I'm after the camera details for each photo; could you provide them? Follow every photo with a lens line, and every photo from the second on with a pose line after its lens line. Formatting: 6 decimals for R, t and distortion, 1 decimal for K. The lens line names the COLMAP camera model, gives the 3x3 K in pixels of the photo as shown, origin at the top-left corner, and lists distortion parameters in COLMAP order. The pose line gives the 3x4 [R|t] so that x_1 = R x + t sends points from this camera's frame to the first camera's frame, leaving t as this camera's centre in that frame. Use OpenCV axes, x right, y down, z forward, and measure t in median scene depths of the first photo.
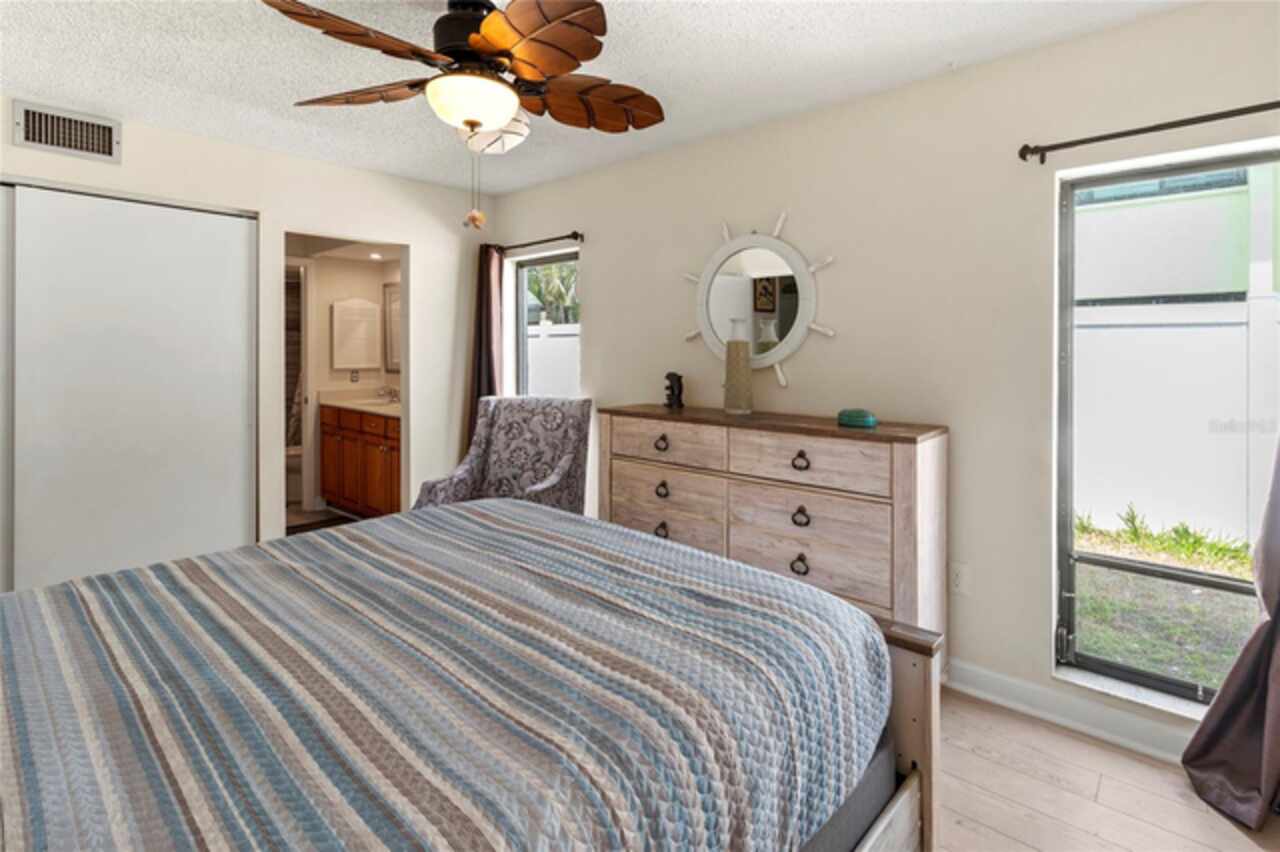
lens RADIAL K [[623.1, 0, 653.4], [0, 623.1, 349.4], [0, 0, 1]] dist [0.010410, 0.000432]
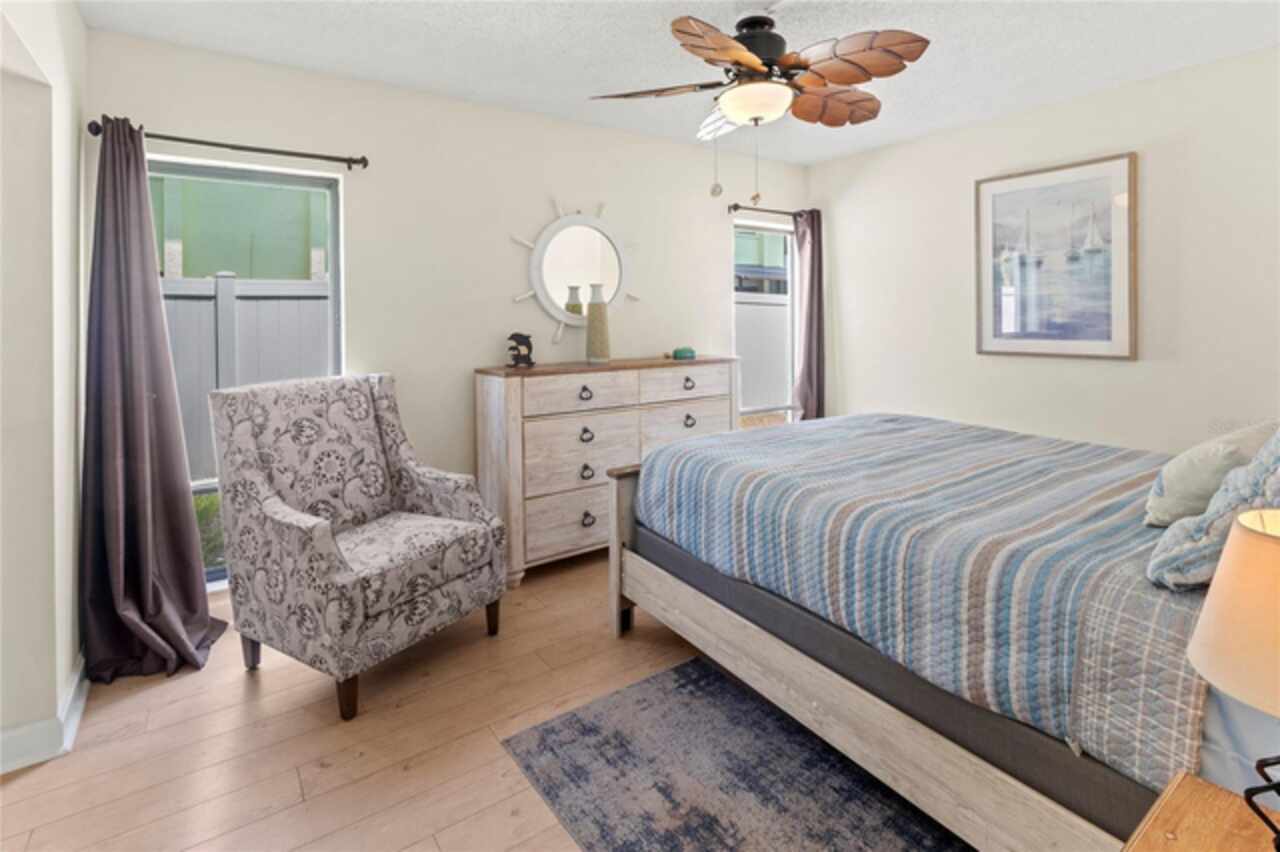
lens RADIAL K [[623.1, 0, 659.5], [0, 623.1, 312.5], [0, 0, 1]] dist [0.010410, 0.000432]
pose [[0.221544, 0.000908, 0.975150, -0.928431], [0.012947, 0.999909, -0.003872, 0.010963], [-0.975064, 0.013483, 0.221512, 0.556200]]
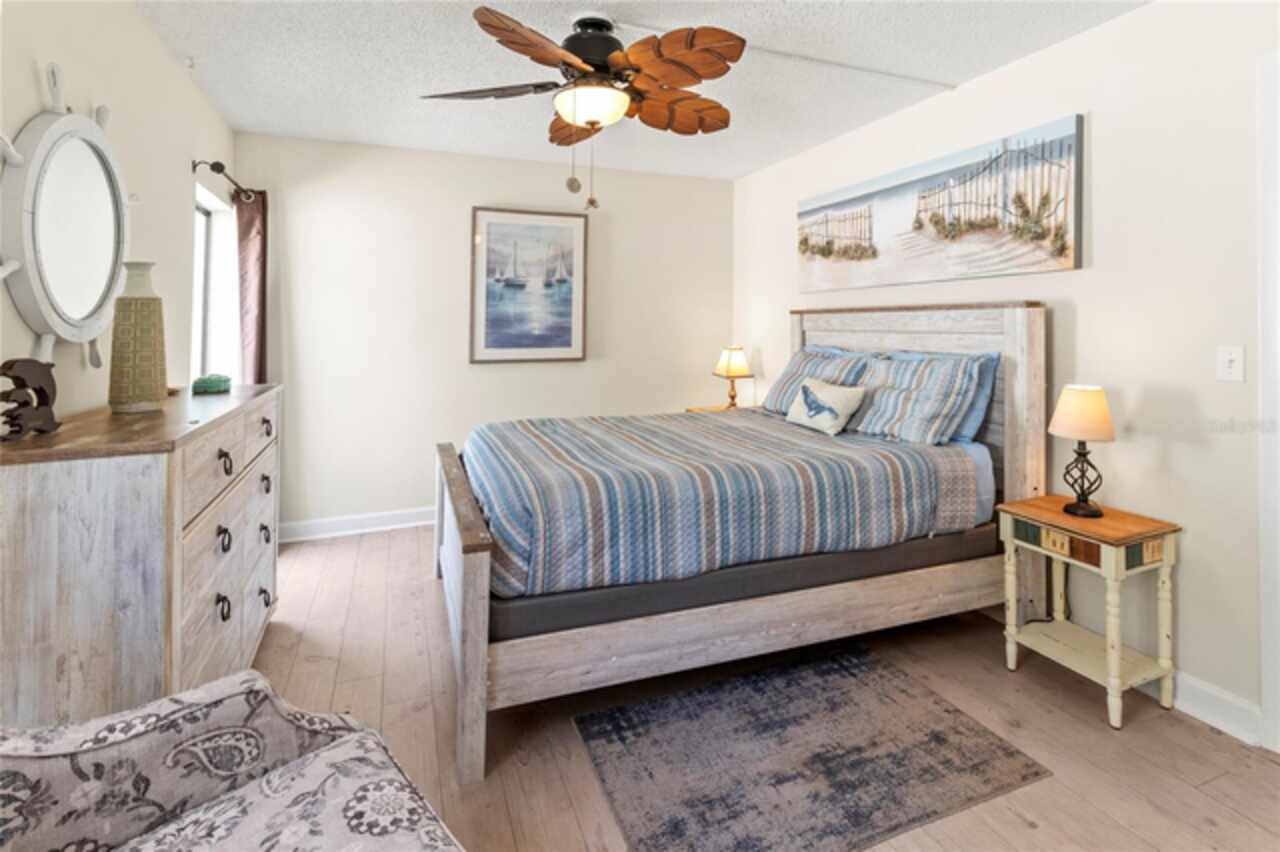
lens RADIAL K [[623.1, 0, 646.2], [0, 623.1, 312.3], [0, 0, 1]] dist [0.010410, 0.000432]
pose [[-0.891756, 0.012391, 0.452347, -0.555073], [0.002265, 0.999735, -0.022920, 0.016521], [-0.452511, -0.019415, -0.891547, 1.231055]]
